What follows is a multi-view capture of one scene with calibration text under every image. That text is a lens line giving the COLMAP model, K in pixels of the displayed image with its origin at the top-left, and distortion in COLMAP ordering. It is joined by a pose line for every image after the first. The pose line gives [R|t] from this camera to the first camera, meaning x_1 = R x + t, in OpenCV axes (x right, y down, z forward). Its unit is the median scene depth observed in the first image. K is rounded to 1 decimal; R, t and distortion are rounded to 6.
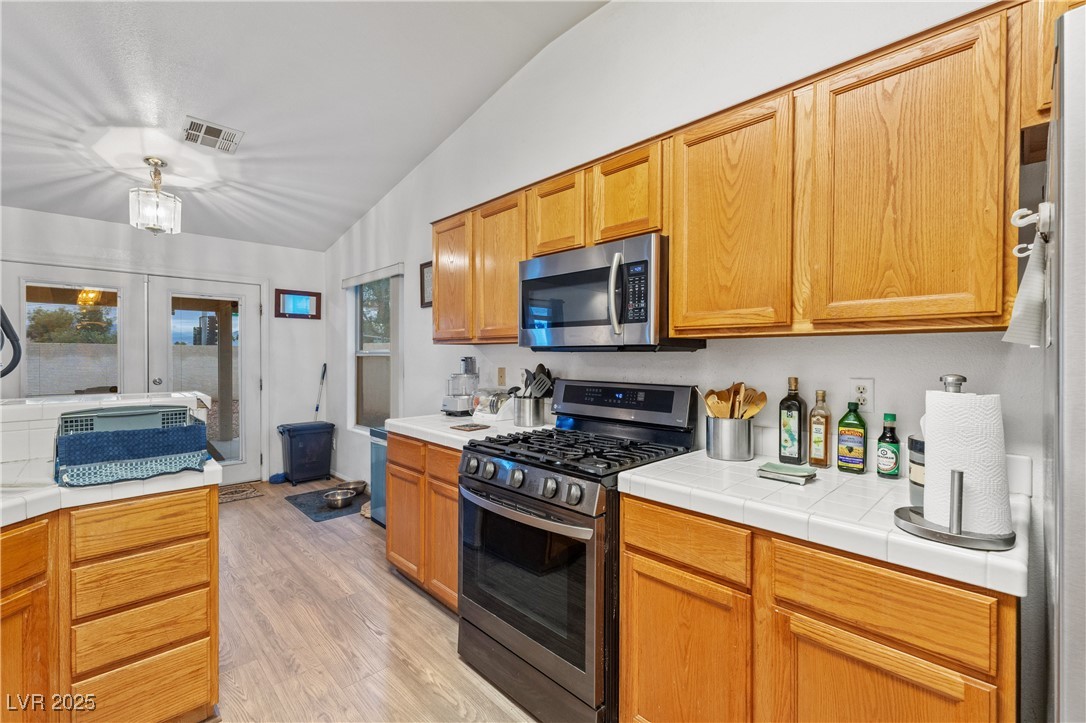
lens RADIAL K [[468.0, 0, 545.1], [0, 468.0, 357.1], [0, 0, 1]] dist [0.010860, 0.000211]
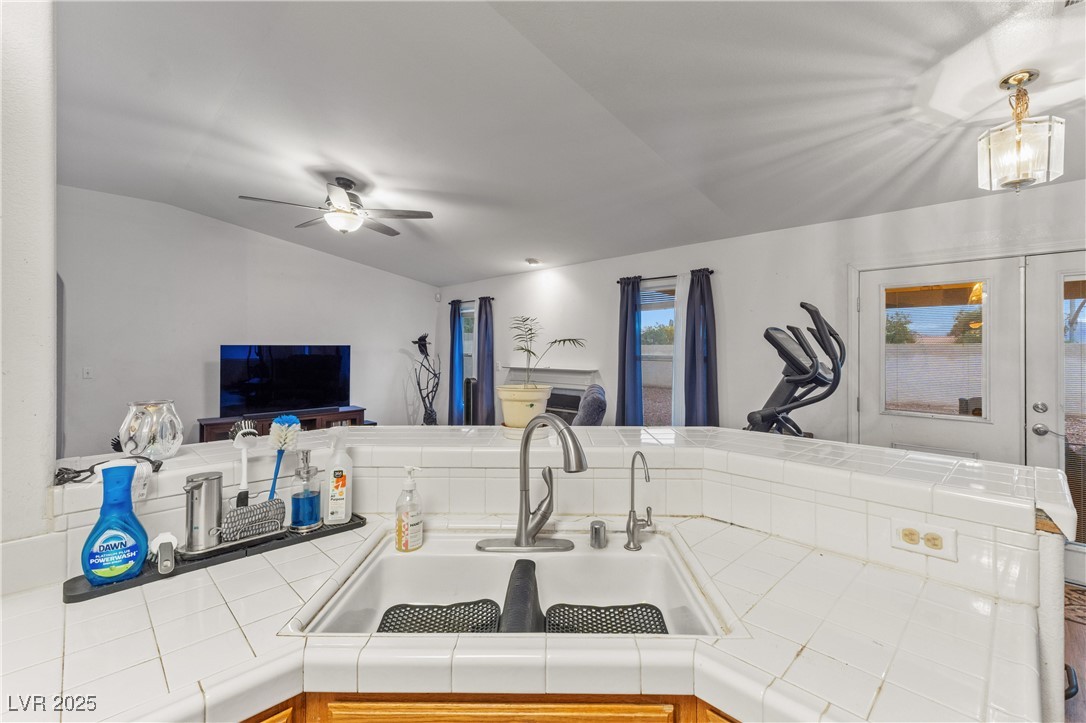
lens RADIAL K [[463.3, 0, 546.0], [0, 463.3, 346.4], [0, 0, 1]] dist [0.005369, -0.000524]
pose [[0.019109, -0.006105, -0.999799, -0.197526], [-0.007345, 0.999954, -0.006246, -0.036423], [0.999790, 0.007463, 0.019064, 0.339741]]
